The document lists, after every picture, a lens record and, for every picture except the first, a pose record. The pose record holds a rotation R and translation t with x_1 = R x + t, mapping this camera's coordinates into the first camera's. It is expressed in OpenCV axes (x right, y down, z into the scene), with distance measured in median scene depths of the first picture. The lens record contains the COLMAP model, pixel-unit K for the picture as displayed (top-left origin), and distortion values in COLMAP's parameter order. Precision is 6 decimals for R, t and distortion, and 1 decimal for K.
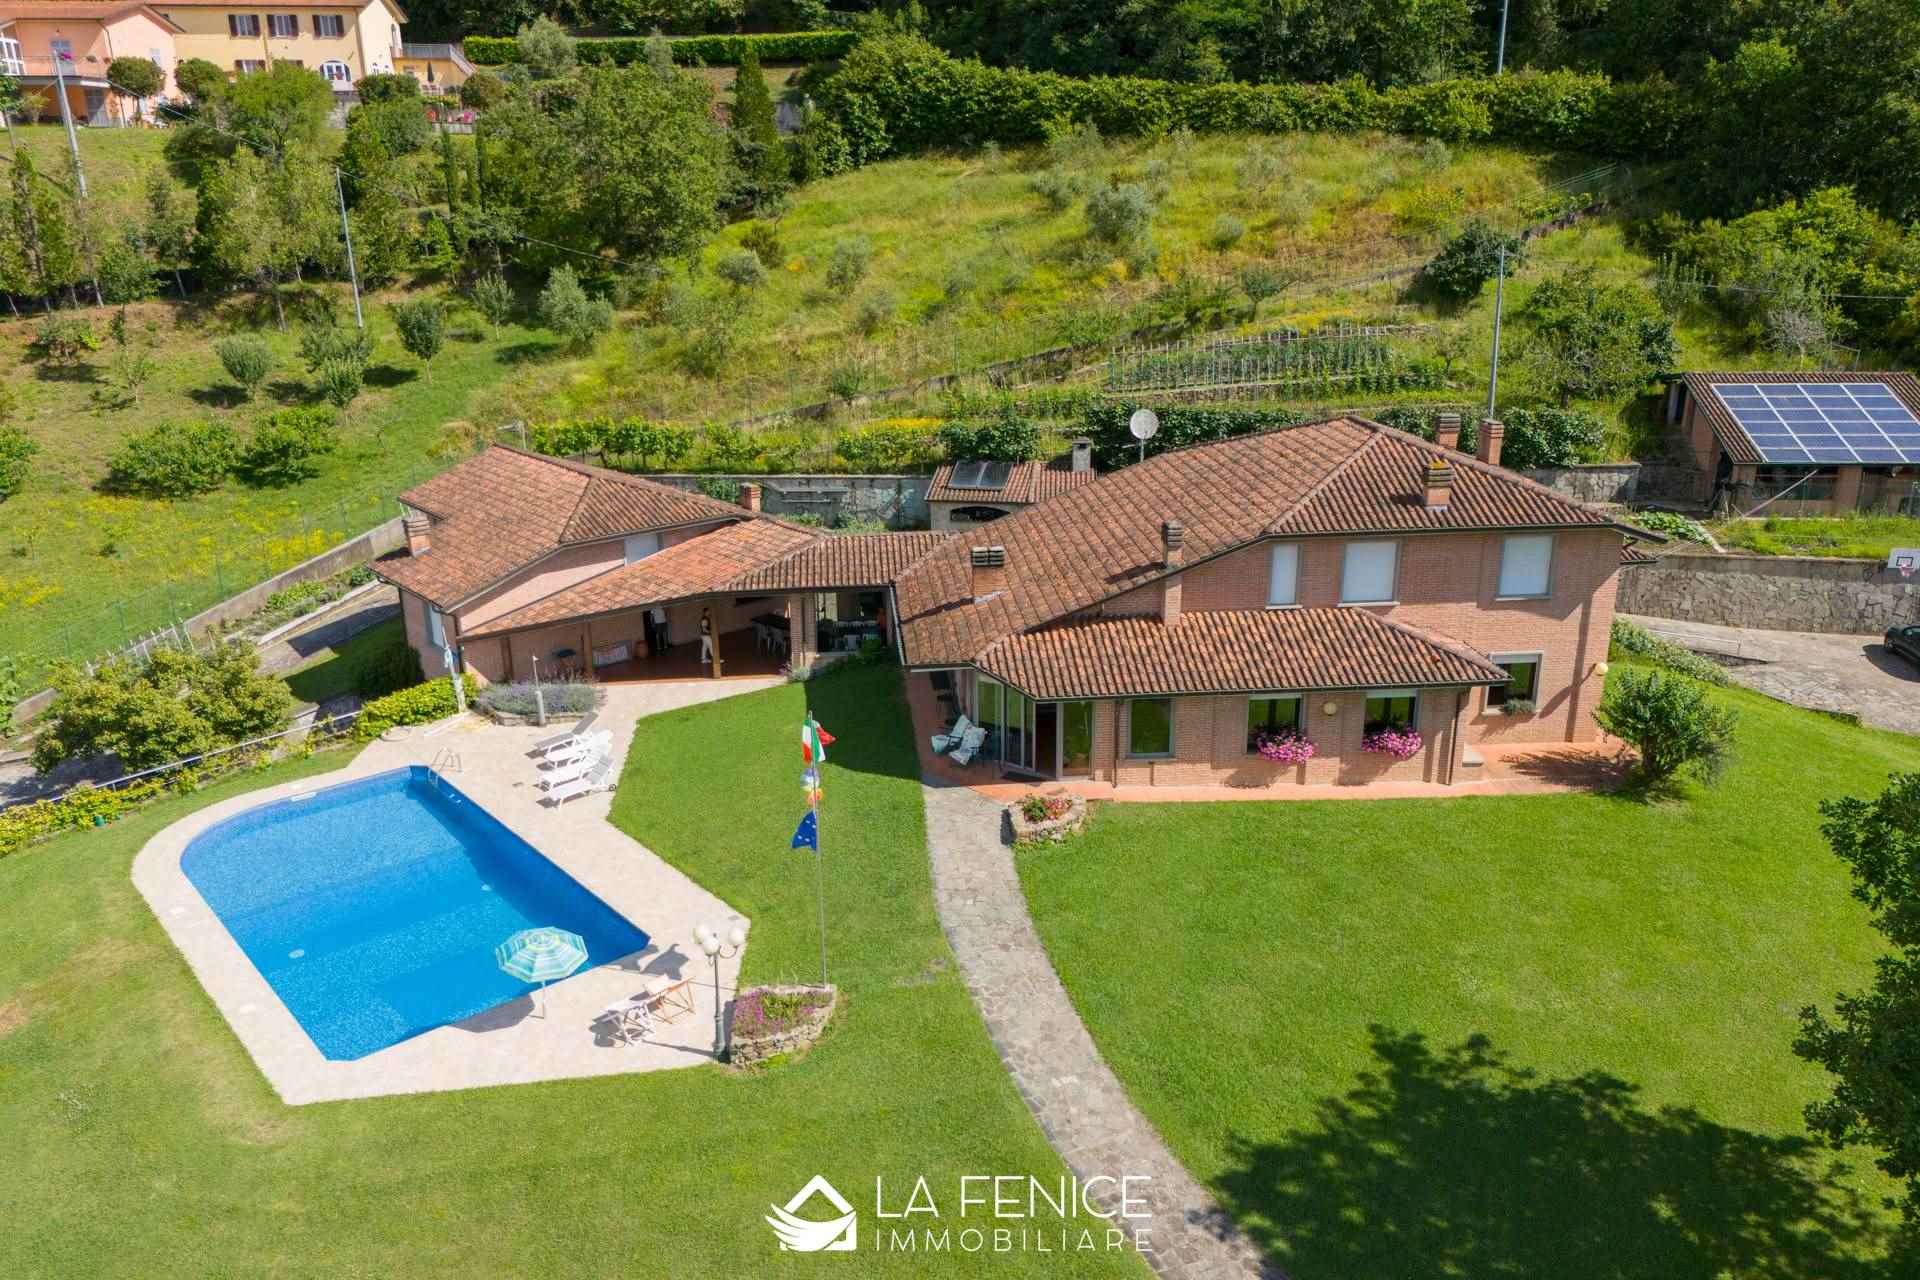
lens RADIAL K [[1412.0, 0, 967.4], [0, 1412.0, 644.1], [0, 0, 1]] dist [0.059439, -0.050990]
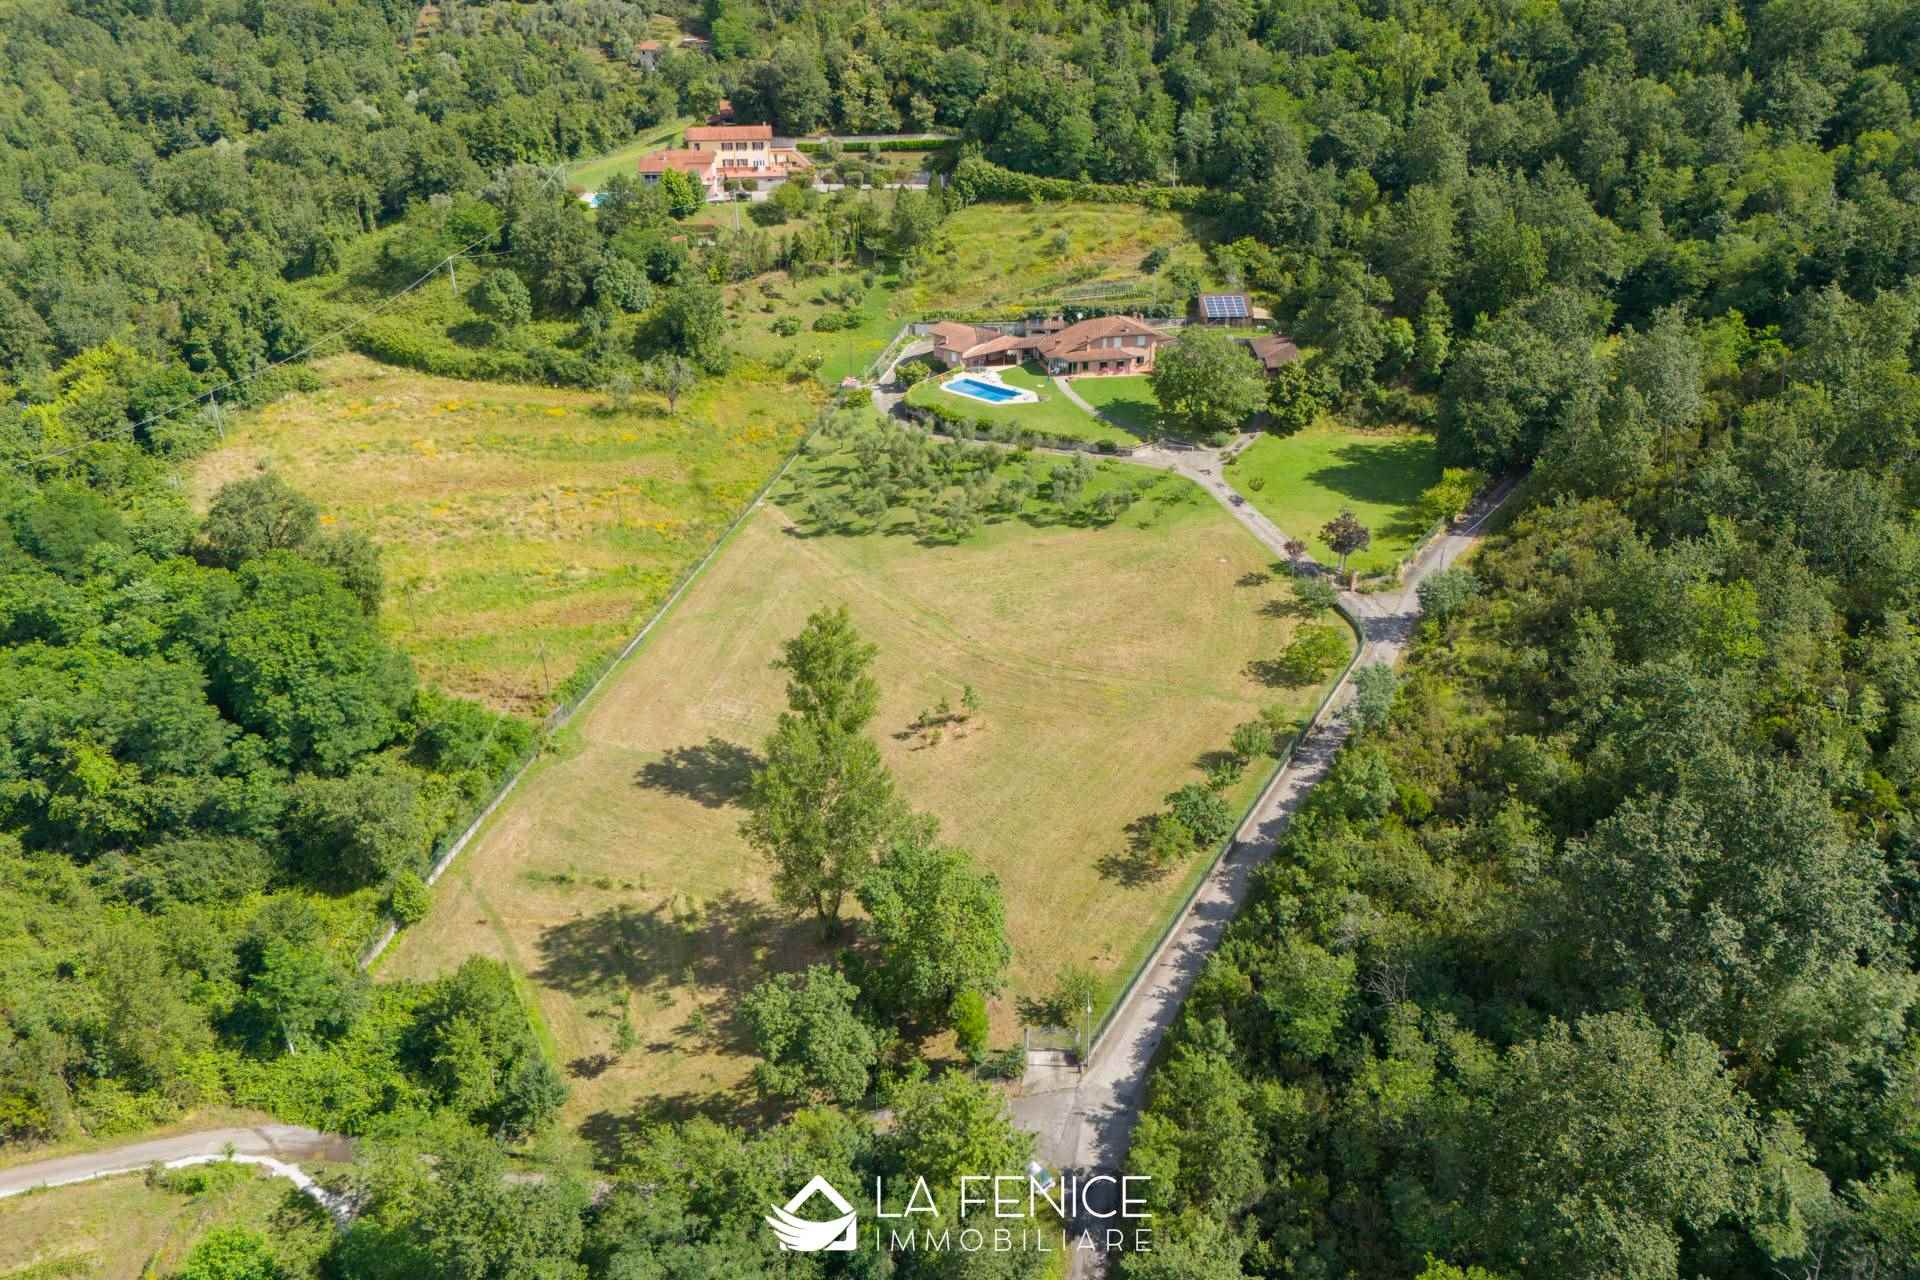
lens RADIAL K [[1412.0, 0, 964.9], [0, 1412.0, 640.1], [0, 0, 1]] dist [0.059439, -0.050990]
pose [[0.994566, -0.042558, 0.095011, -0.552375], [0.028684, 0.989324, 0.142883, 0.179222], [-0.100078, -0.139382, 0.985169, -2.802603]]
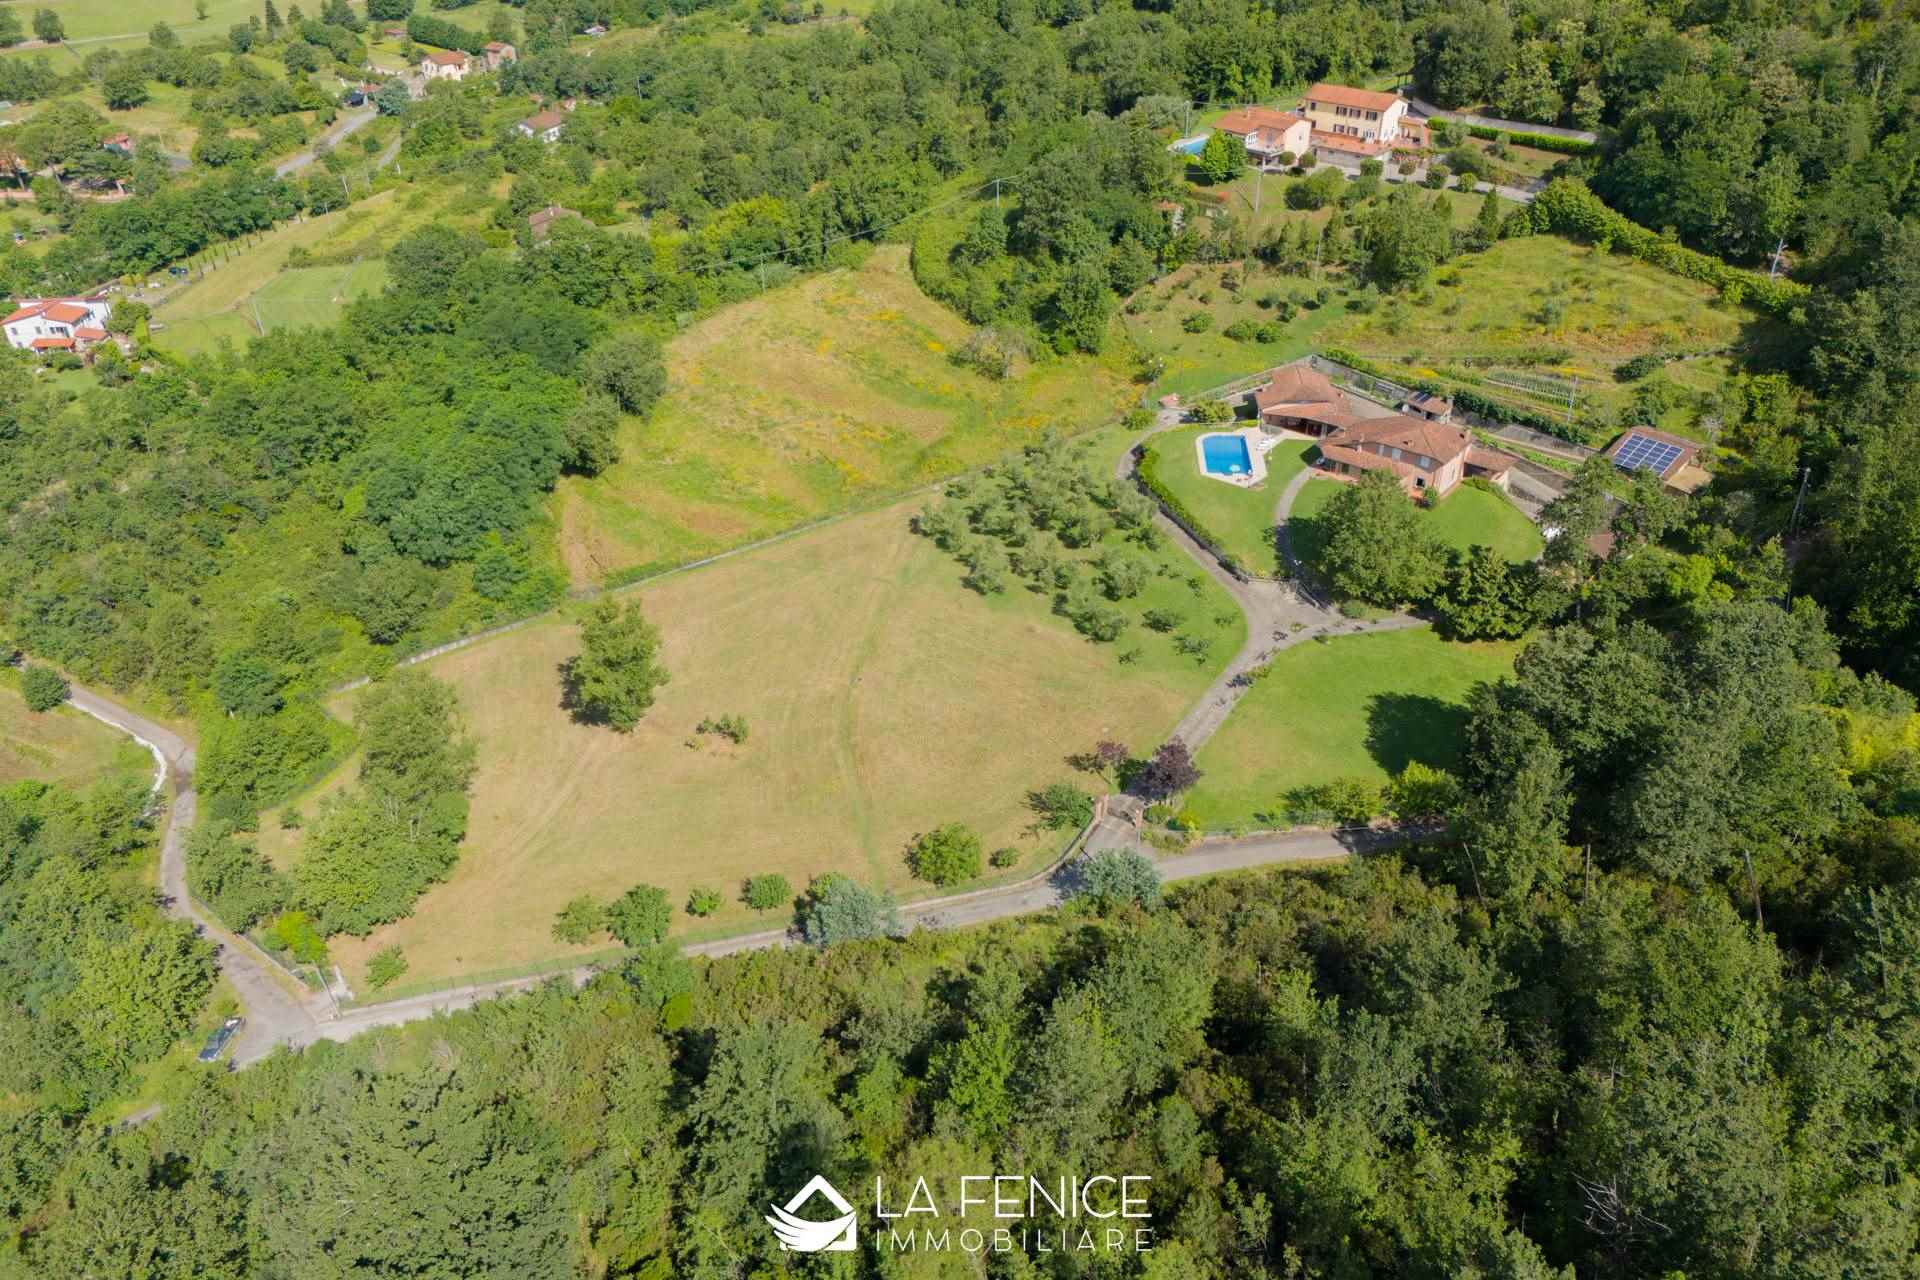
lens RADIAL K [[1412.0, 0, 965.7], [0, 1412.0, 638.1], [0, 0, 1]] dist [0.059439, -0.050990]
pose [[0.711114, 0.382850, -0.589697, 1.307847], [-0.215387, 0.917037, 0.335635, -0.442064], [0.669272, -0.111662, 0.734579, -2.105377]]
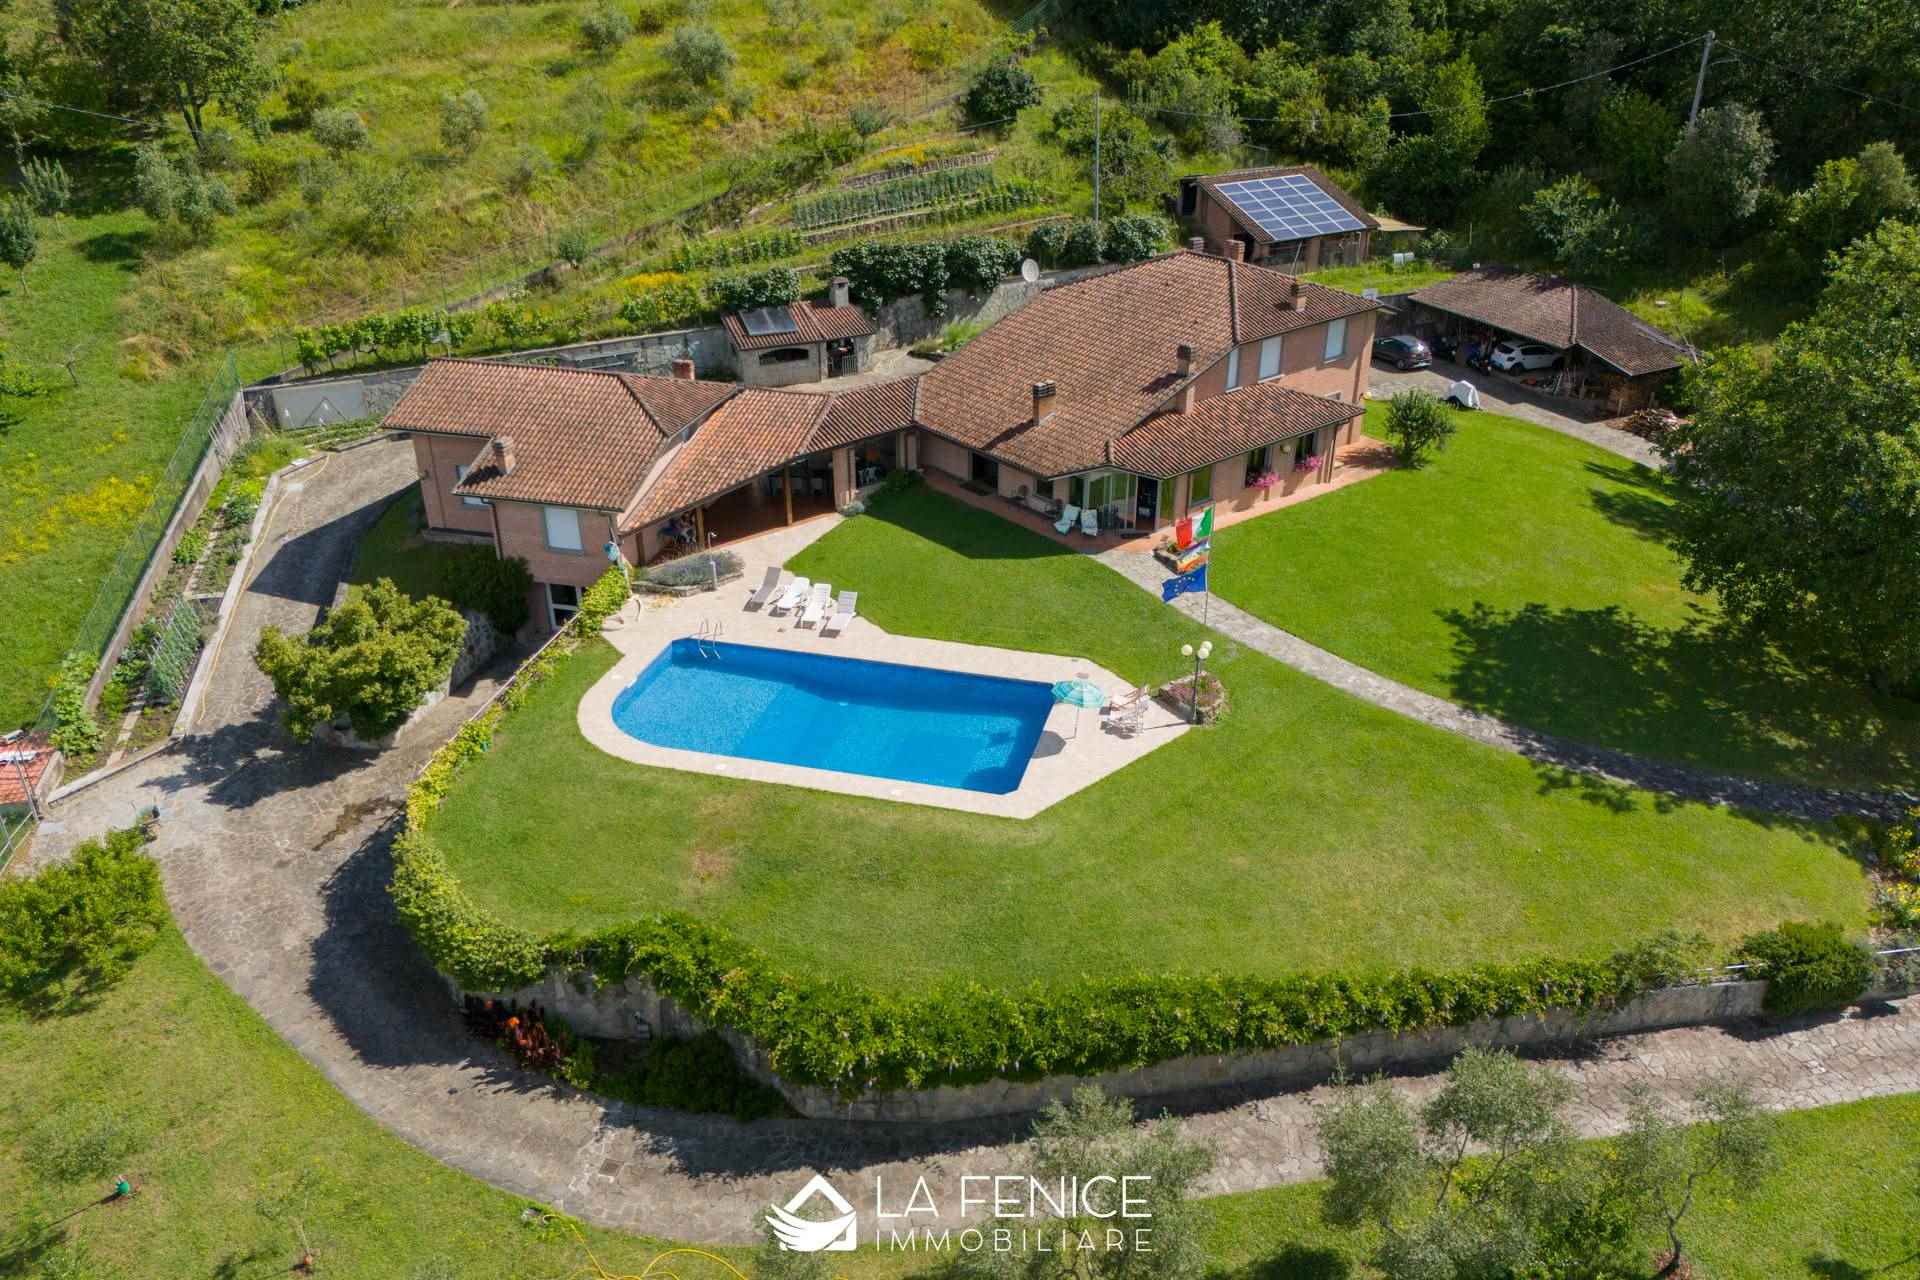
lens RADIAL K [[1412.0, 0, 967.7], [0, 1412.0, 639.6], [0, 0, 1]] dist [0.059439, -0.050990]
pose [[0.827084, -0.251732, 0.502556, -0.428642], [0.171490, 0.964488, 0.200885, -0.061747], [-0.535278, -0.079965, 0.840882, -0.076809]]
